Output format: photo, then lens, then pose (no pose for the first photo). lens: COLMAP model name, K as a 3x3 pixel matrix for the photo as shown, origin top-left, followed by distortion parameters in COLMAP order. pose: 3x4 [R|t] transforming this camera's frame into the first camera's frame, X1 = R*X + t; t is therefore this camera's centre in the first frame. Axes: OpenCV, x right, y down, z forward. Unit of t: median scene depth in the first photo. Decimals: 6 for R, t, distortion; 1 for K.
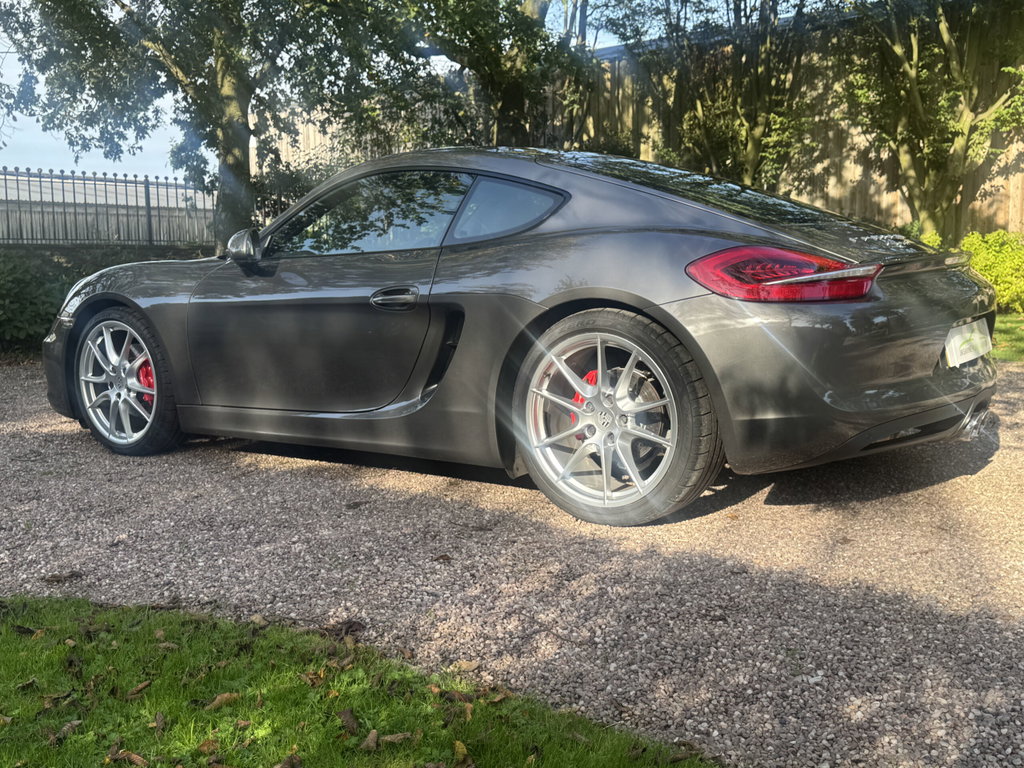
lens RADIAL K [[1090.7, 0, 511.9], [0, 1090.7, 387.2], [0, 0, 1]] dist [0.006850, 0.000000]
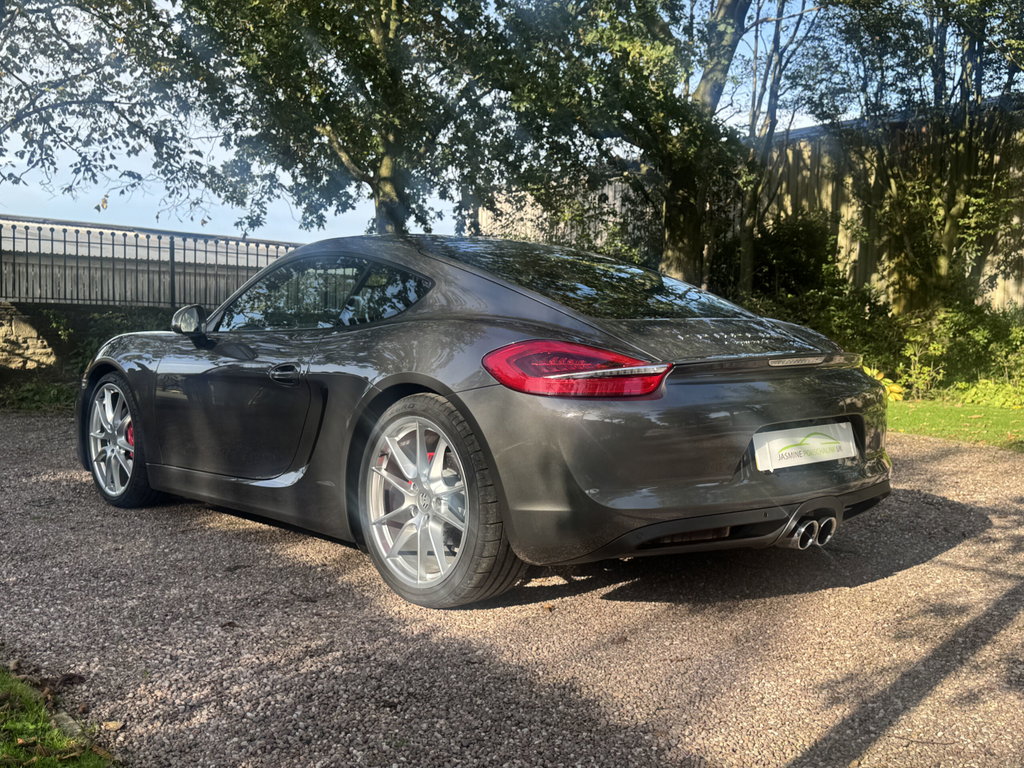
lens RADIAL K [[1090.7, 0, 510.6], [0, 1090.7, 379.0], [0, 0, 1]] dist [0.006850, 0.000000]
pose [[0.976362, 0.042123, -0.211999, 0.264047], [-0.057488, 0.996106, -0.066839, -0.014727], [0.208358, 0.077446, 0.974982, 0.006547]]
